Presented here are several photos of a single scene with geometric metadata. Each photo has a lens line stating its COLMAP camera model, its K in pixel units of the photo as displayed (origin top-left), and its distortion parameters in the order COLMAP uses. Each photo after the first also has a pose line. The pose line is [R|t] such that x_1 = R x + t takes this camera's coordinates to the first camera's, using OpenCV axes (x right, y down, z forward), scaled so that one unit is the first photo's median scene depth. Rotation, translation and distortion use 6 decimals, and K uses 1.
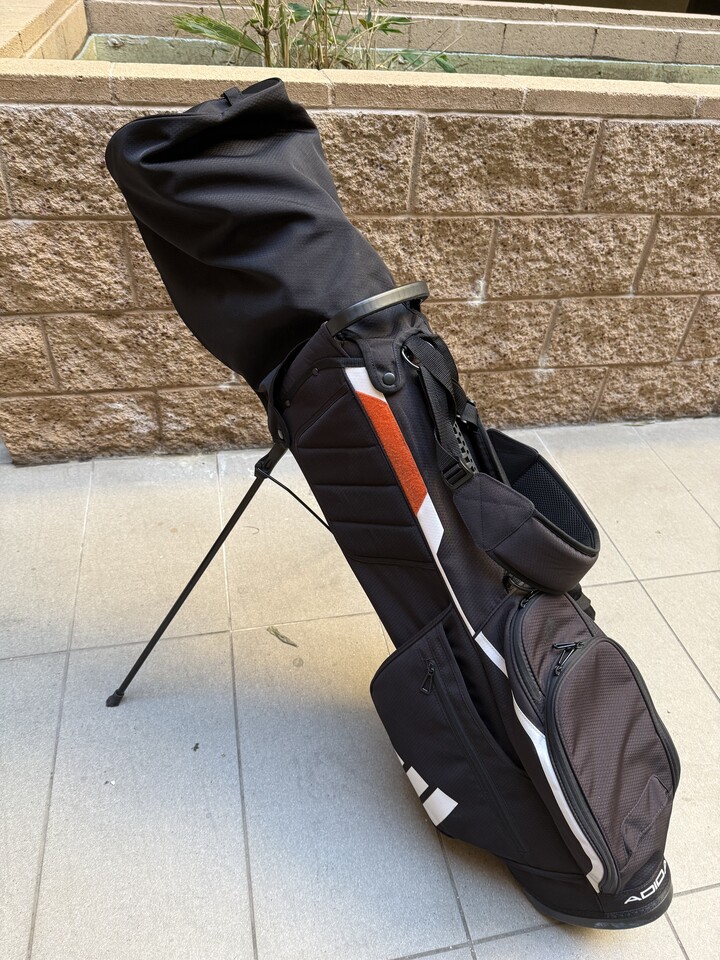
lens RADIAL K [[716.9, 0, 360.0], [0, 716.9, 480.0], [0, 0, 1]] dist [0.016537, -0.014541]
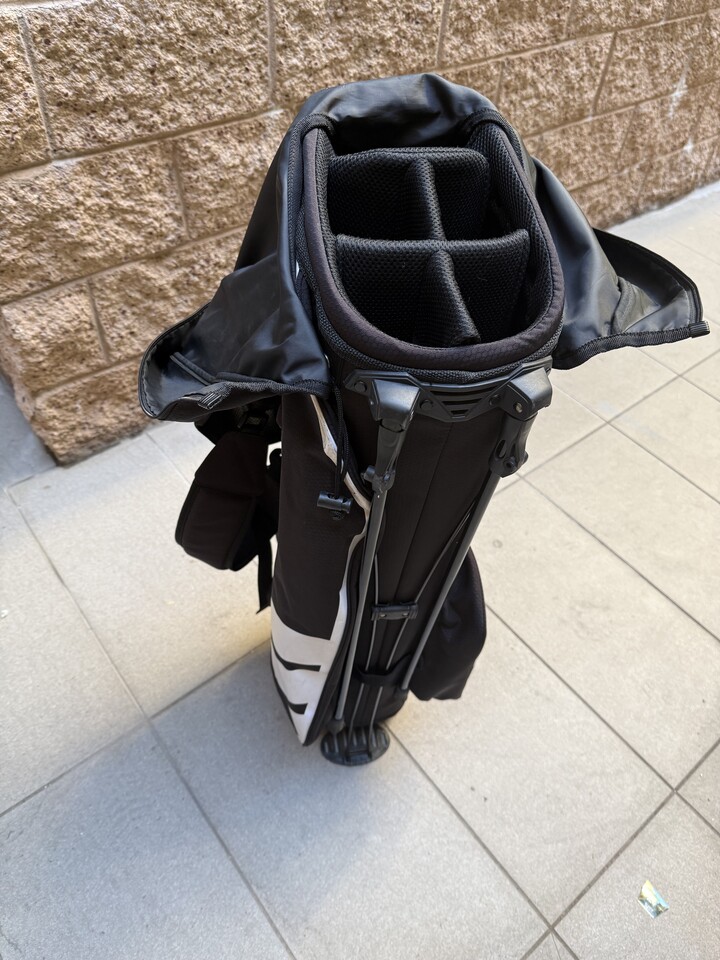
lens RADIAL K [[716.9, 0, 360.0], [0, 716.9, 480.0], [0, 0, 1]] dist [0.016537, -0.014541]
pose [[0.884940, -0.346247, 0.311438, -0.499443], [0.285822, 0.931788, 0.223779, -0.108281], [-0.367677, -0.109015, 0.923542, 0.104595]]
